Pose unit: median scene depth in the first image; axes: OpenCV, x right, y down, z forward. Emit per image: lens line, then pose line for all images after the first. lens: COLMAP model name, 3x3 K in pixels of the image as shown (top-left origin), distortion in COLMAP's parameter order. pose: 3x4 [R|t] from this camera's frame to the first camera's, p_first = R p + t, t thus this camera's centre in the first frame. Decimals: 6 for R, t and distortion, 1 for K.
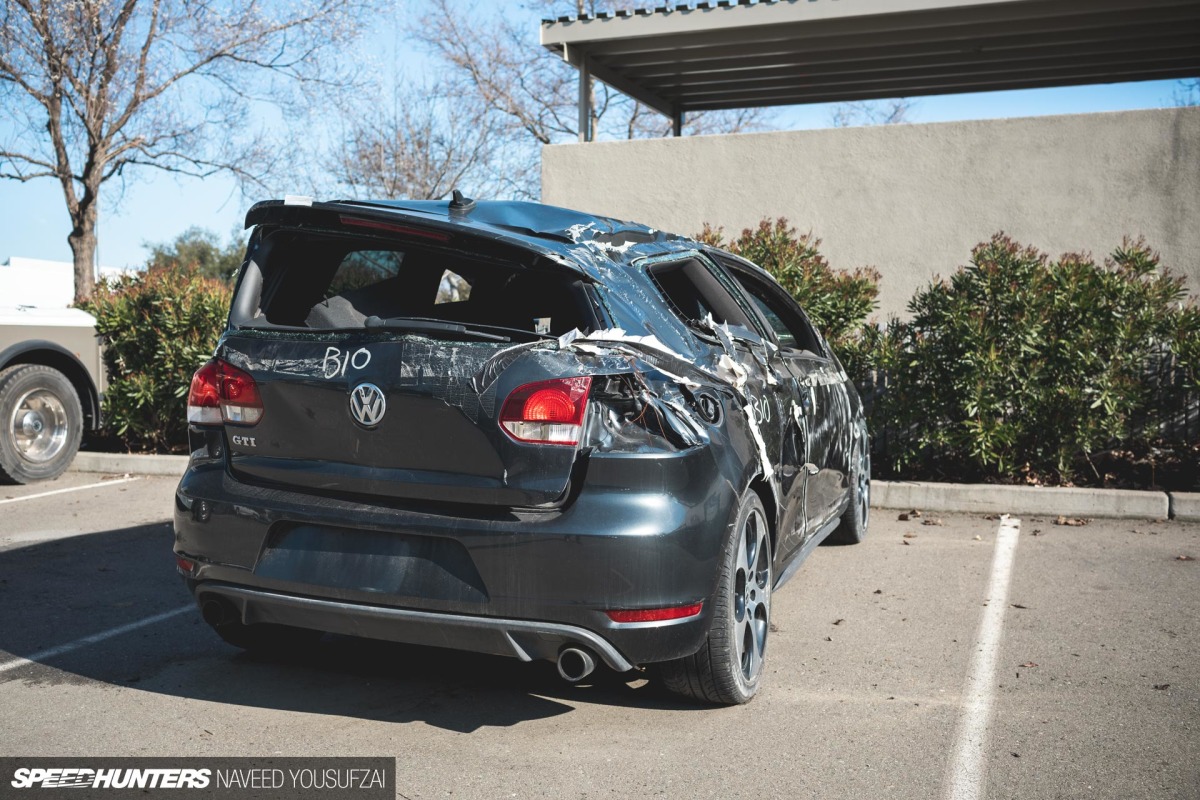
lens RADIAL K [[1271.7, 0, 600.0], [0, 1271.7, 400.0], [0, 0, 1]] dist [0.010575, -0.001097]
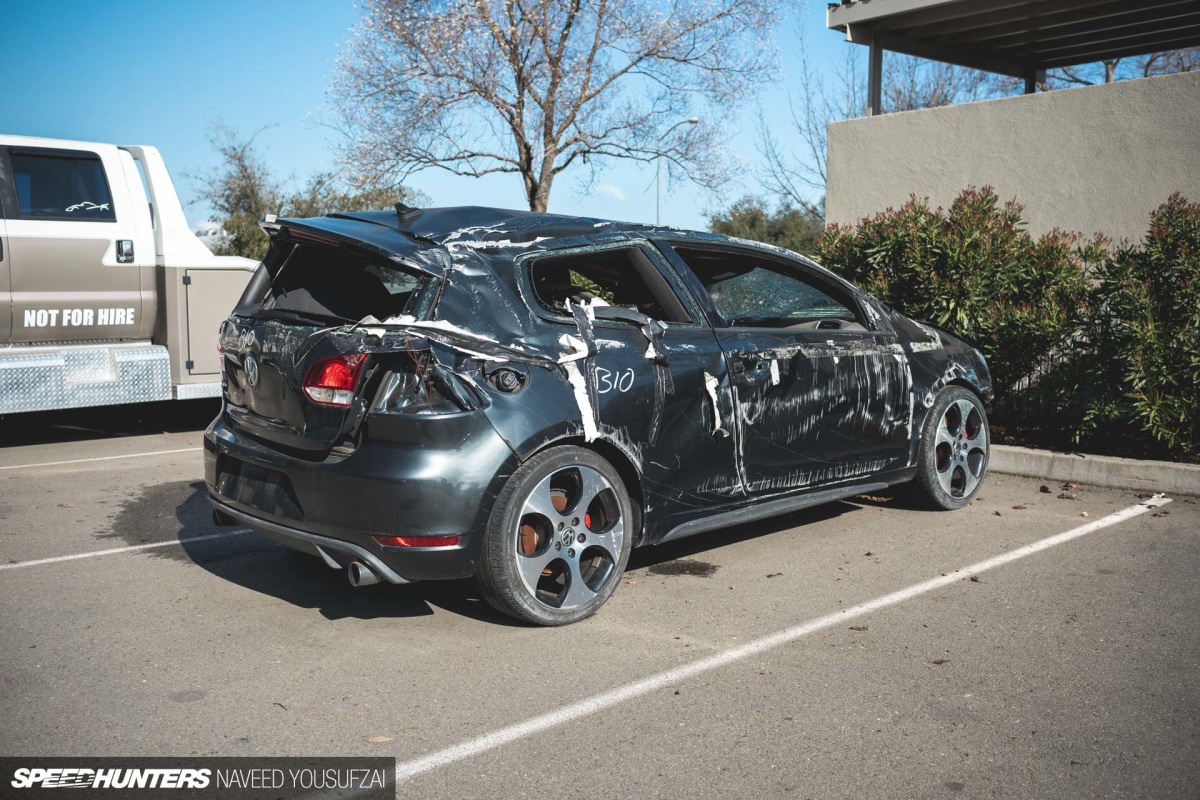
lens RADIAL K [[1204.8, 0, 600.0], [0, 1204.8, 400.0], [0, 0, 1]] dist [0.005526, -0.009830]
pose [[0.883296, 0.033484, -0.467618, 0.323912], [-0.014127, 0.998894, 0.044842, -0.012431], [0.468603, -0.033003, 0.882792, 0.011472]]
